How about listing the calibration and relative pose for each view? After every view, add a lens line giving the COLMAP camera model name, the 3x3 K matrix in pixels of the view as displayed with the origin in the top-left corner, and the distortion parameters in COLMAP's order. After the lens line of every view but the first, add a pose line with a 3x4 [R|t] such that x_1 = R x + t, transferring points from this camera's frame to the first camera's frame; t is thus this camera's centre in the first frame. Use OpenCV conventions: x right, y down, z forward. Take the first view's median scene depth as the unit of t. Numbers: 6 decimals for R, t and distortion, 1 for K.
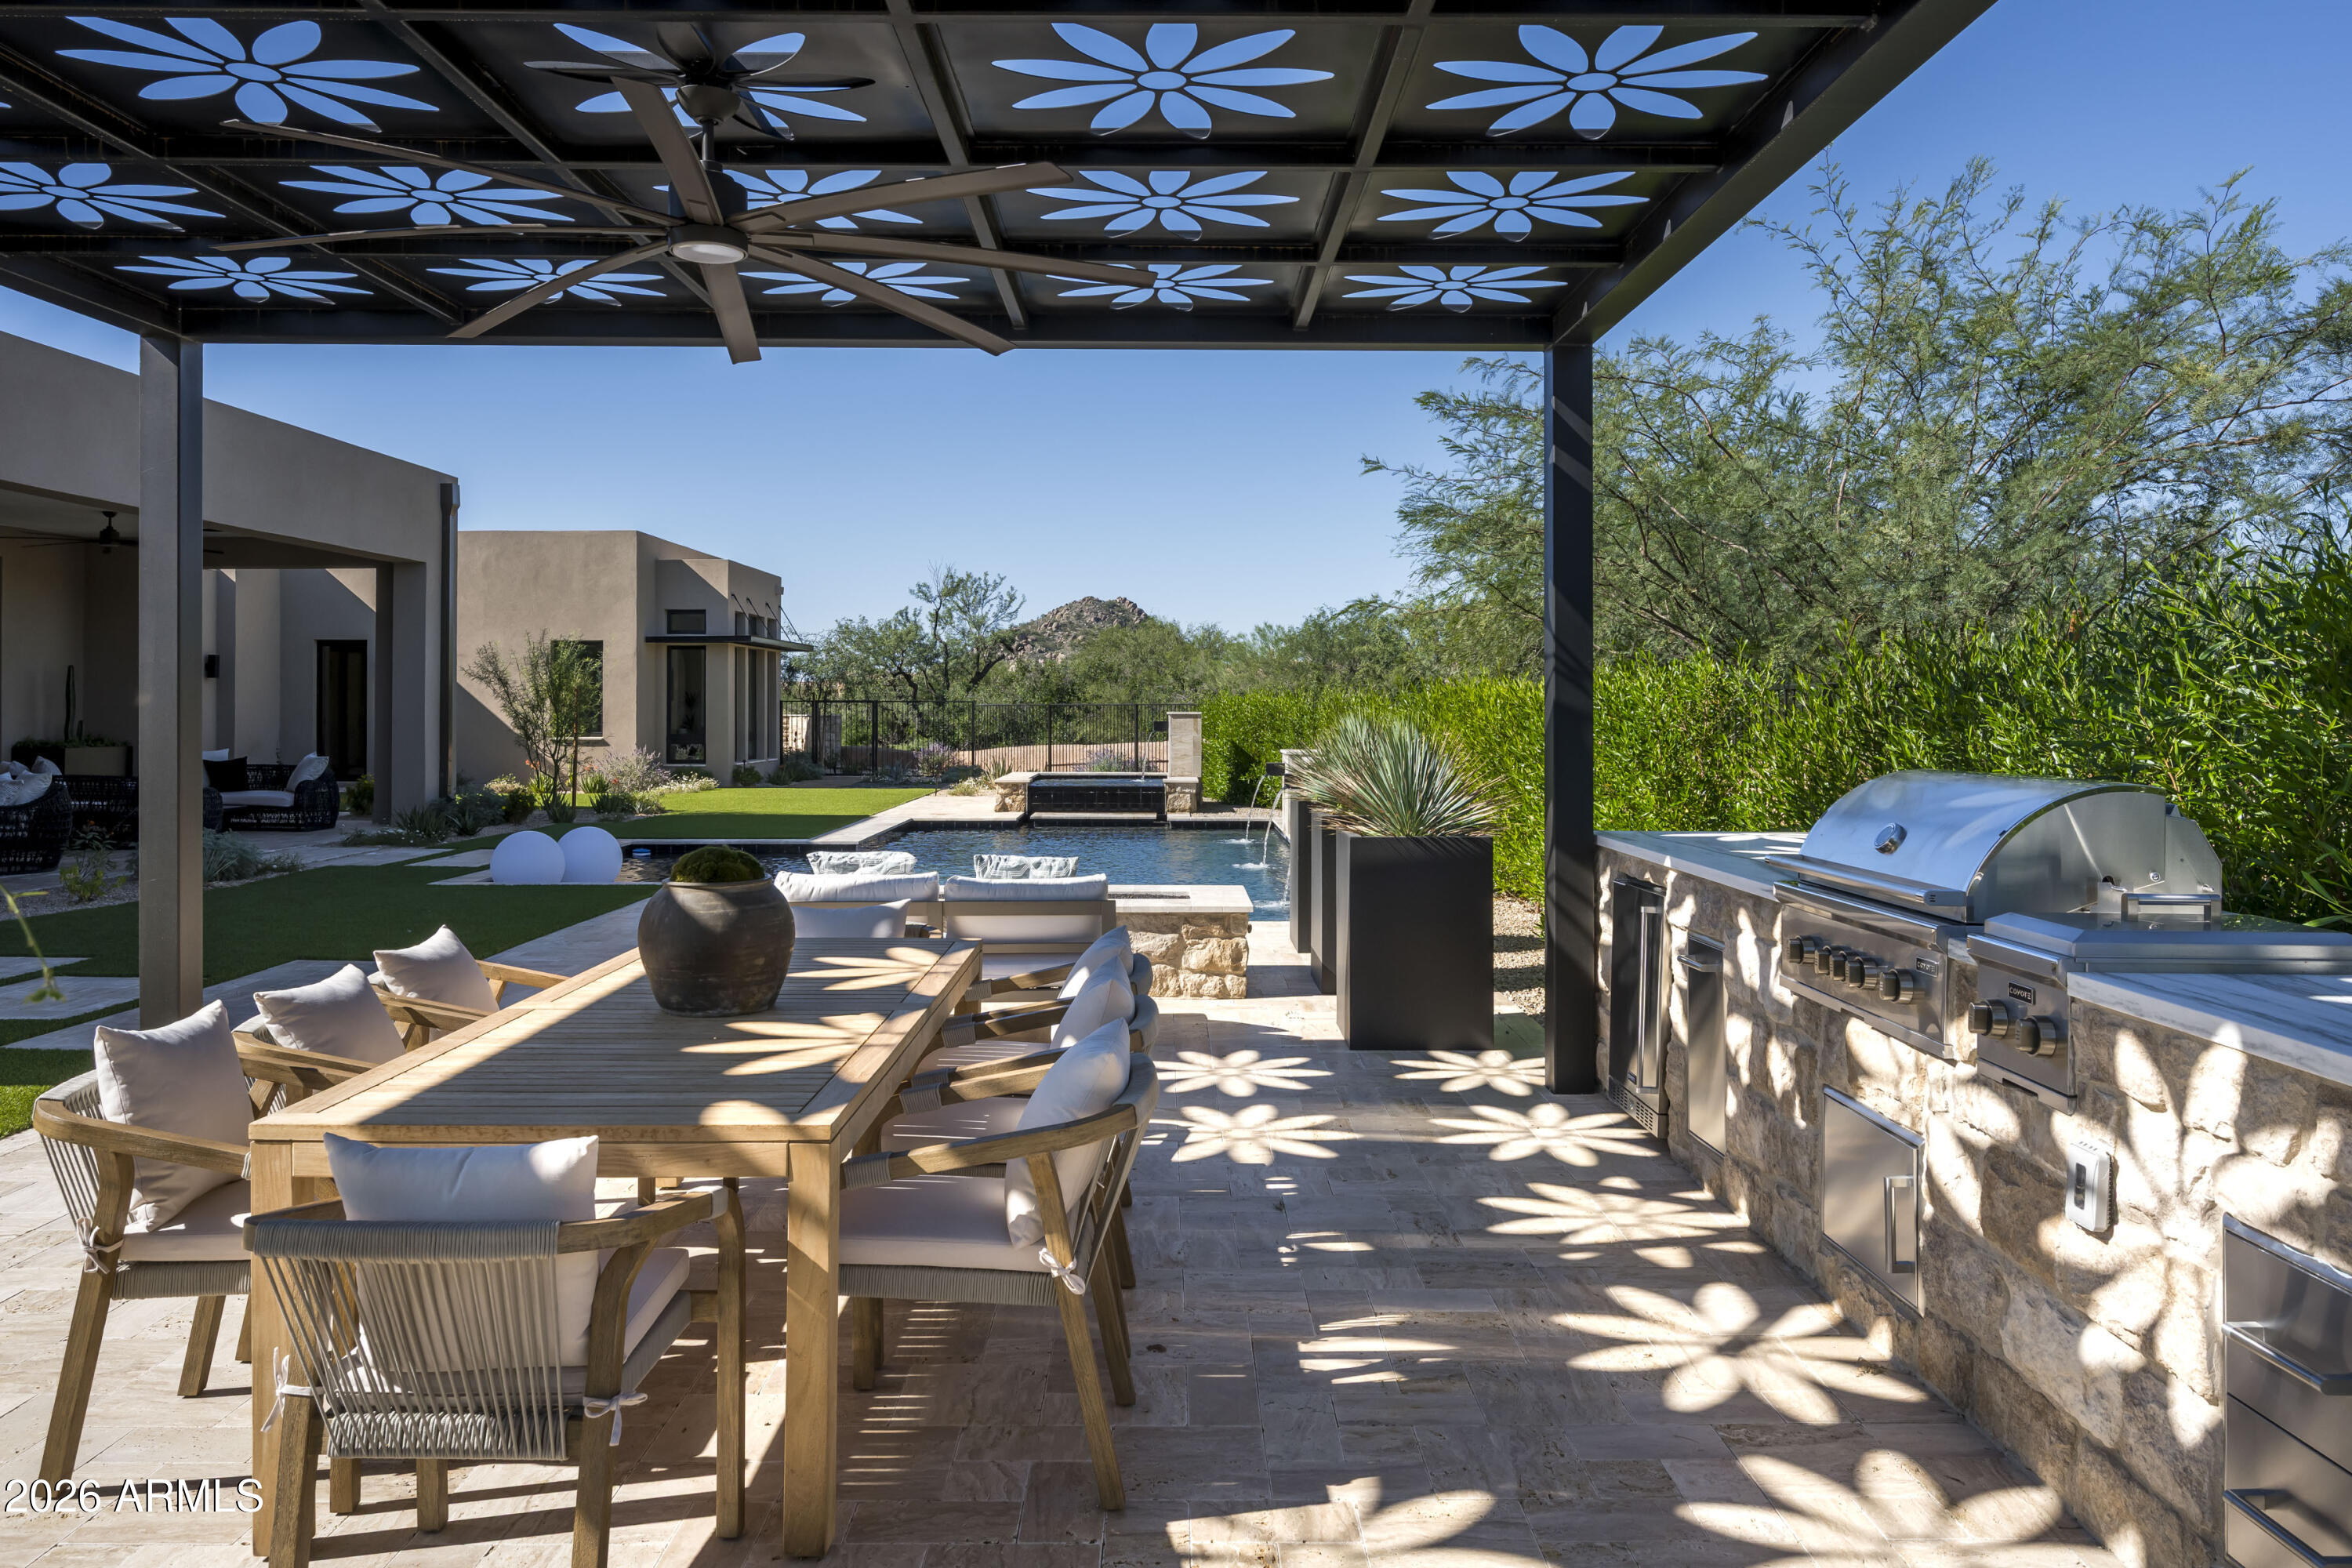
lens RADIAL K [[1615.3, 0, 1286.1], [0, 1615.3, 696.9], [0, 0, 1]] dist [0.007181, -0.001791]
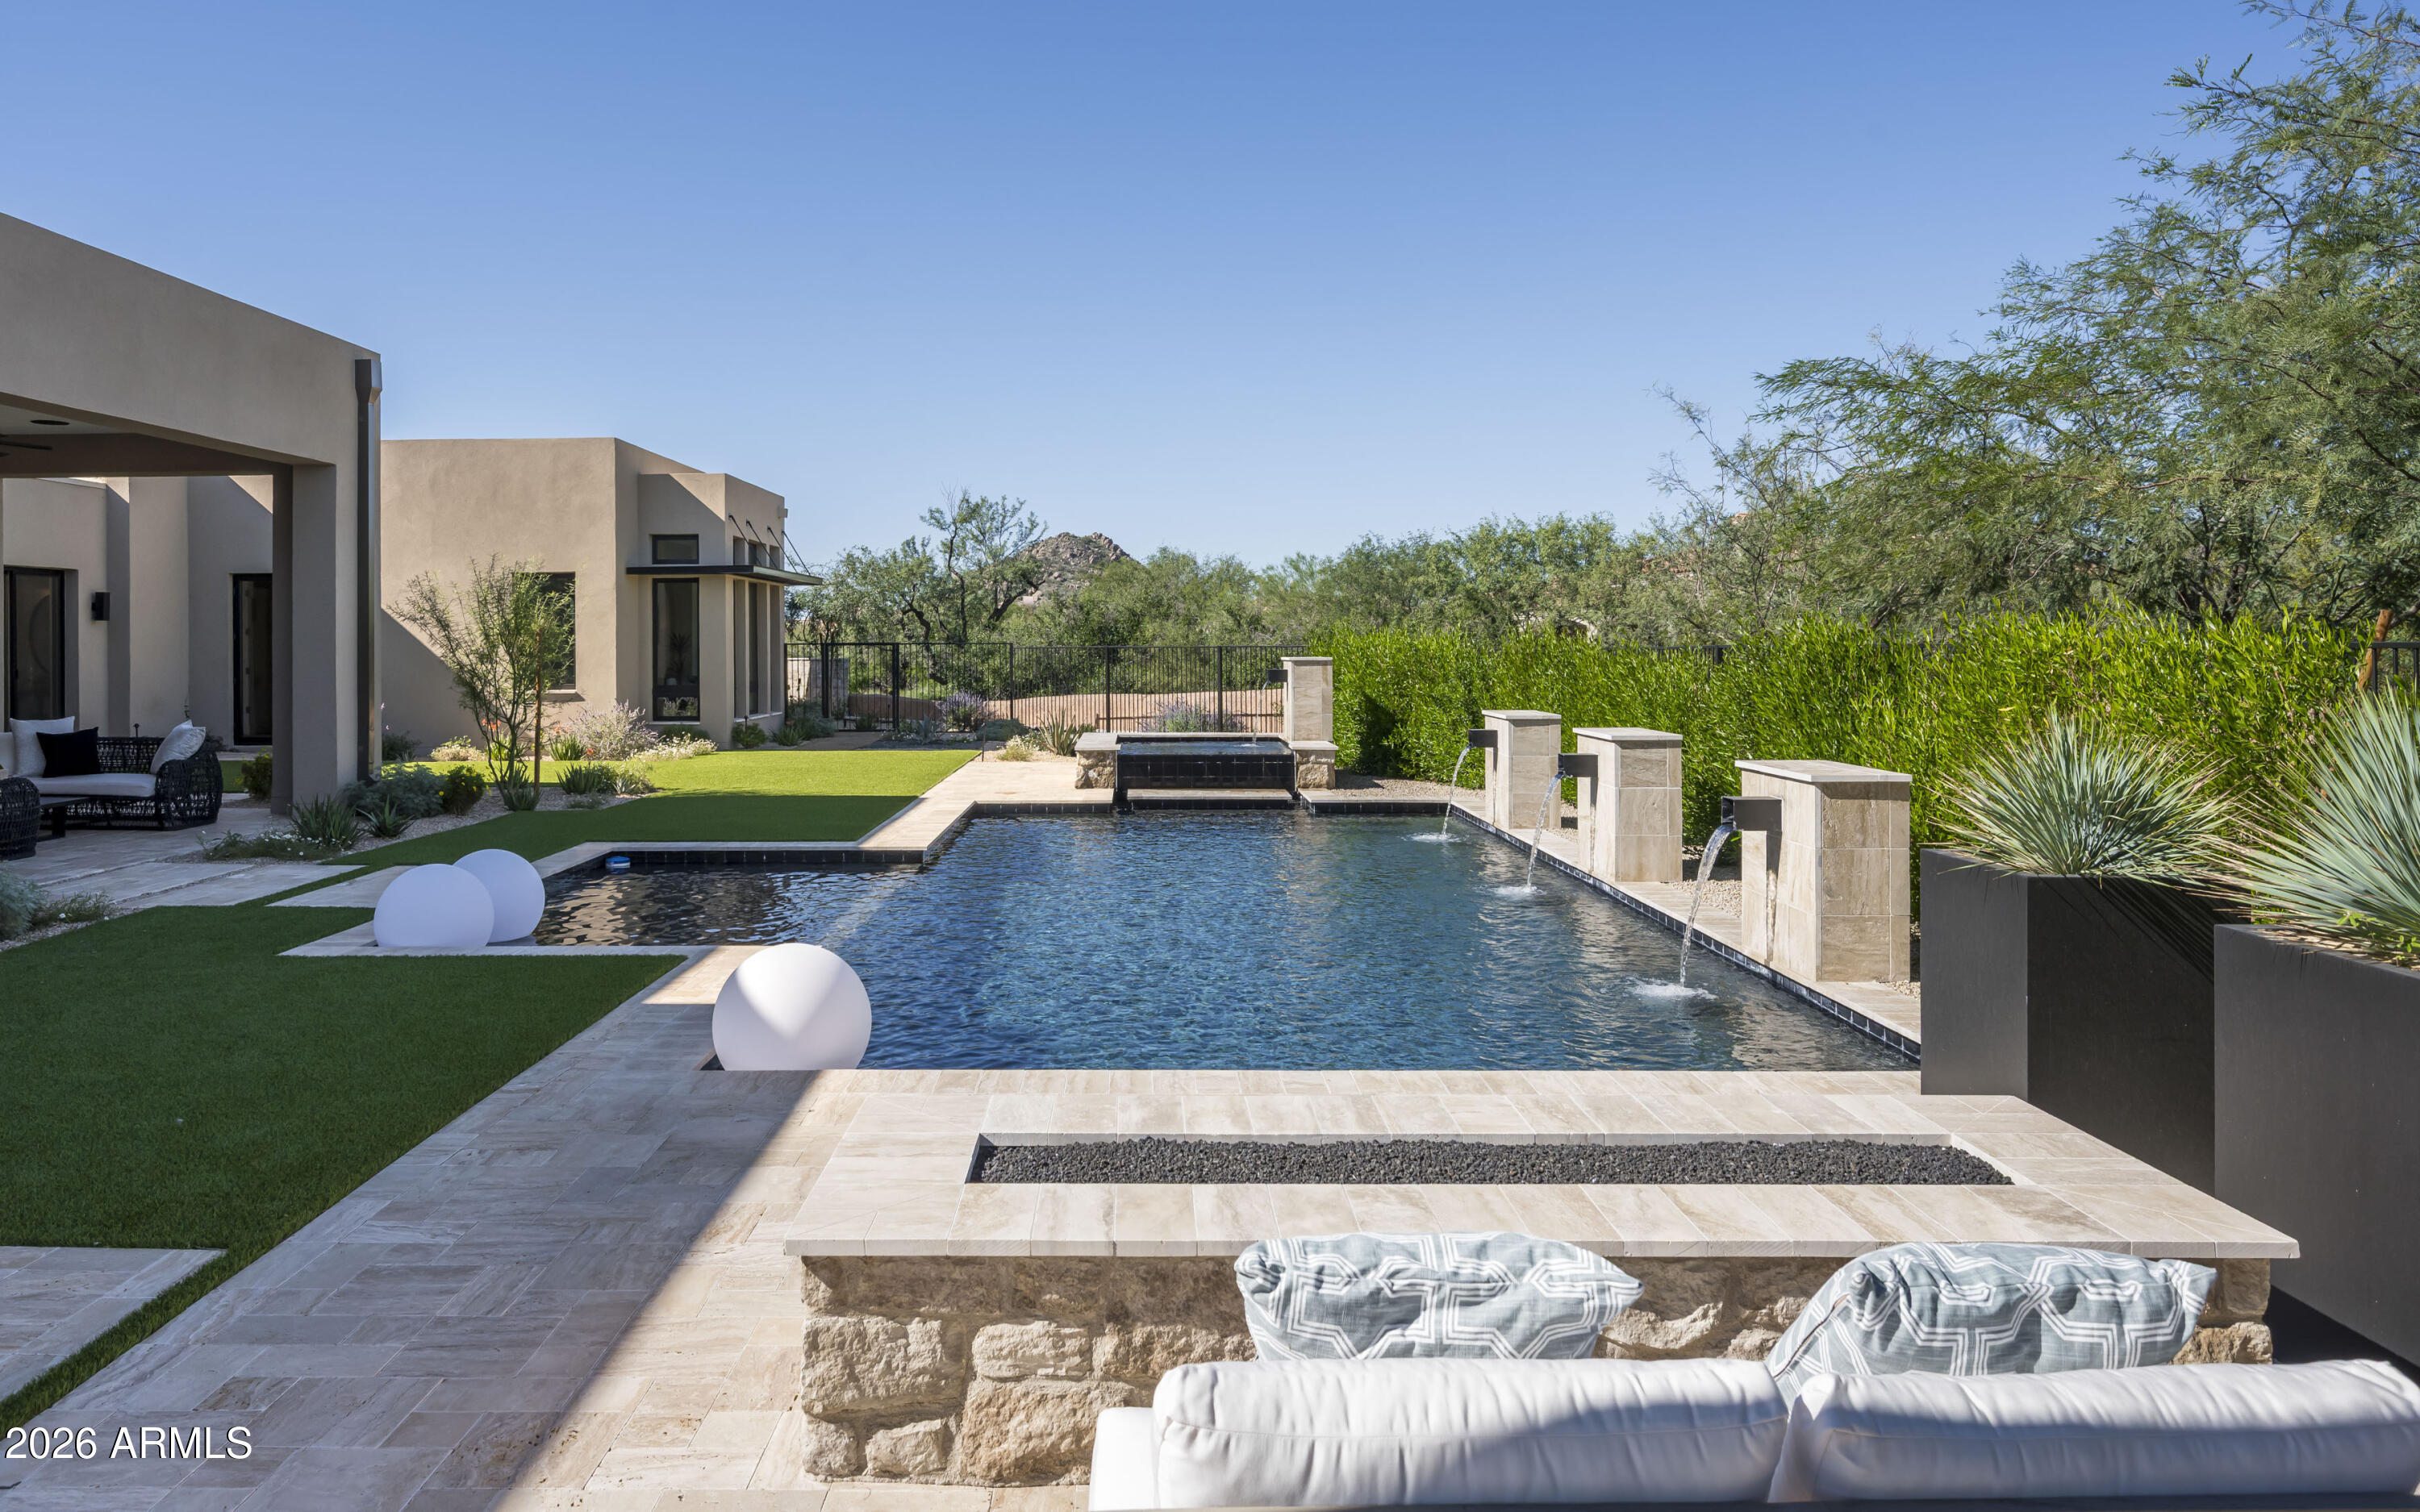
lens RADIAL K [[1540.7, 0, 1200.2], [0, 1540.7, 642.6], [0, 0, 1]] dist [0.004879, -0.002441]
pose [[0.999798, -0.004530, -0.019606, -0.156377], [0.004674, 0.999962, 0.007301, -0.005821], [0.019572, -0.007392, 0.999781, 0.388104]]
